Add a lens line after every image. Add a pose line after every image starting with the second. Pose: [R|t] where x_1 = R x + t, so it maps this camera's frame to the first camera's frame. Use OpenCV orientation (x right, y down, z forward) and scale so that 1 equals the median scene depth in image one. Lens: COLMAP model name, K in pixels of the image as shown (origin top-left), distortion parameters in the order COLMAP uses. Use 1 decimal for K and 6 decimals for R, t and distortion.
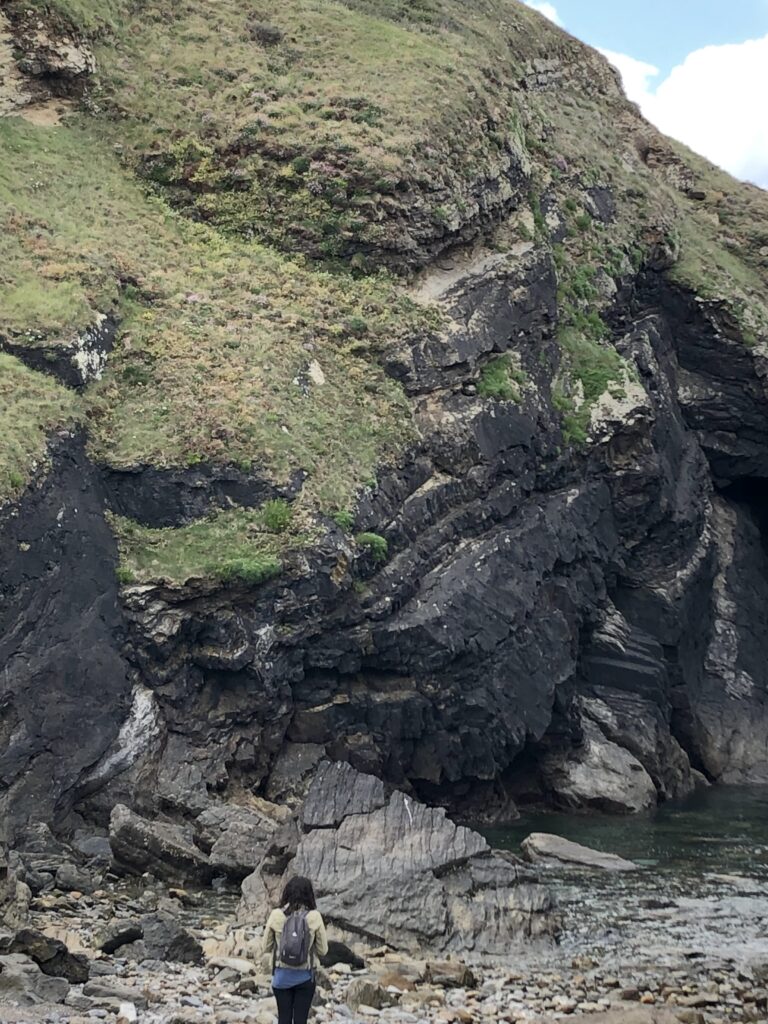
lens RADIAL K [[2404.9, 0, 385.0], [0, 2404.9, 506.0], [0, 0, 1]] dist [0.204687, 0.000000]
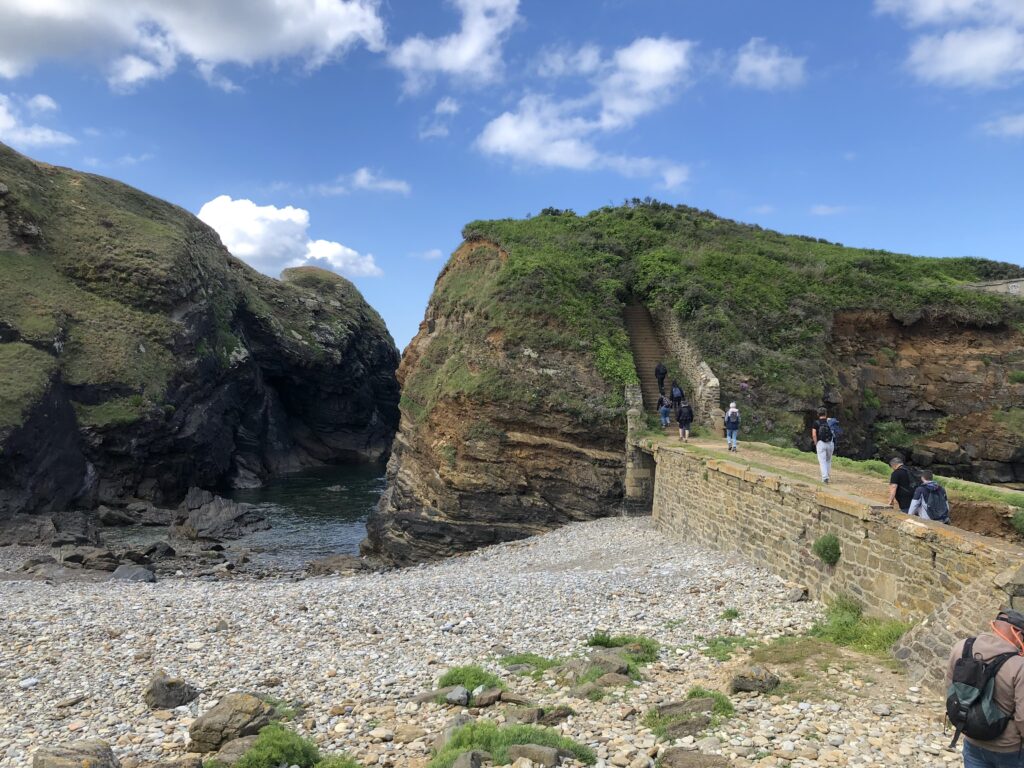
lens RADIAL K [[841.7, 0, 513.2], [0, 841.7, 387.7], [0, 0, 1]] dist [0.006359, 0.007737]
pose [[0.884130, -0.017415, 0.466916, -0.101539], [0.006762, 0.999677, 0.024482, -0.028410], [-0.467192, -0.018488, 0.883963, -0.090212]]
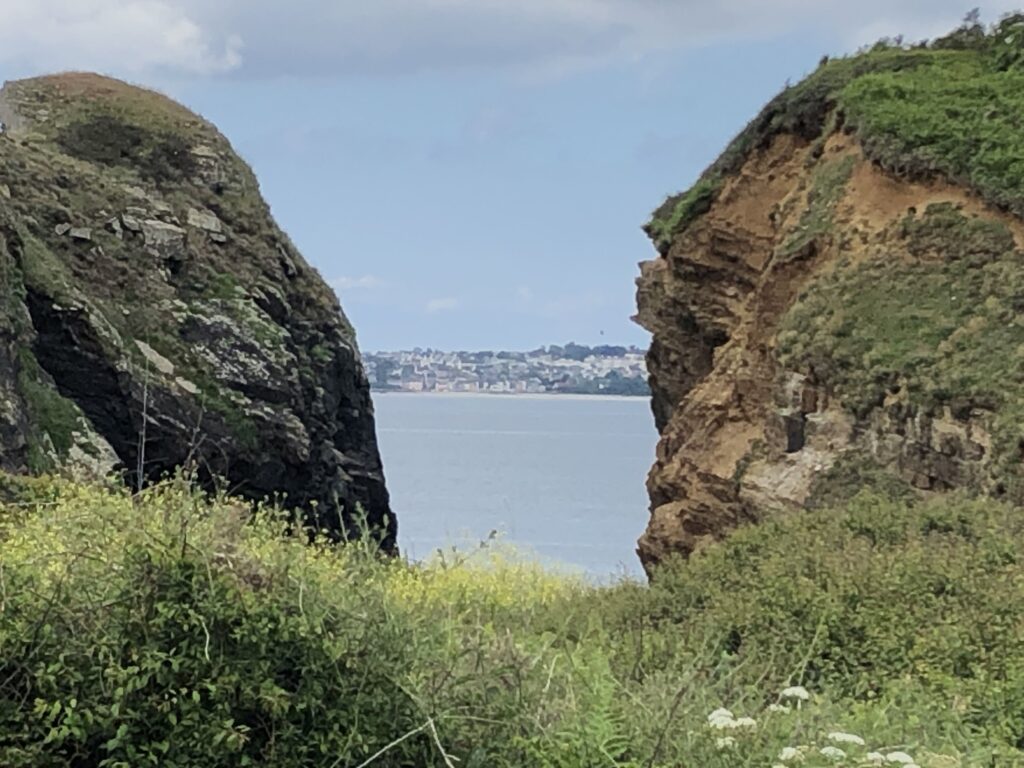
lens RADIAL K [[3848.5, 0, 512.0], [0, 3848.5, 384.1], [0, 0, 1]] dist [0.107856, 0.000000]
pose [[0.867535, -0.002432, 0.497370, -0.589385], [-0.016310, 0.999311, 0.033335, -0.142956], [-0.497108, -0.037031, 0.866898, -0.461162]]
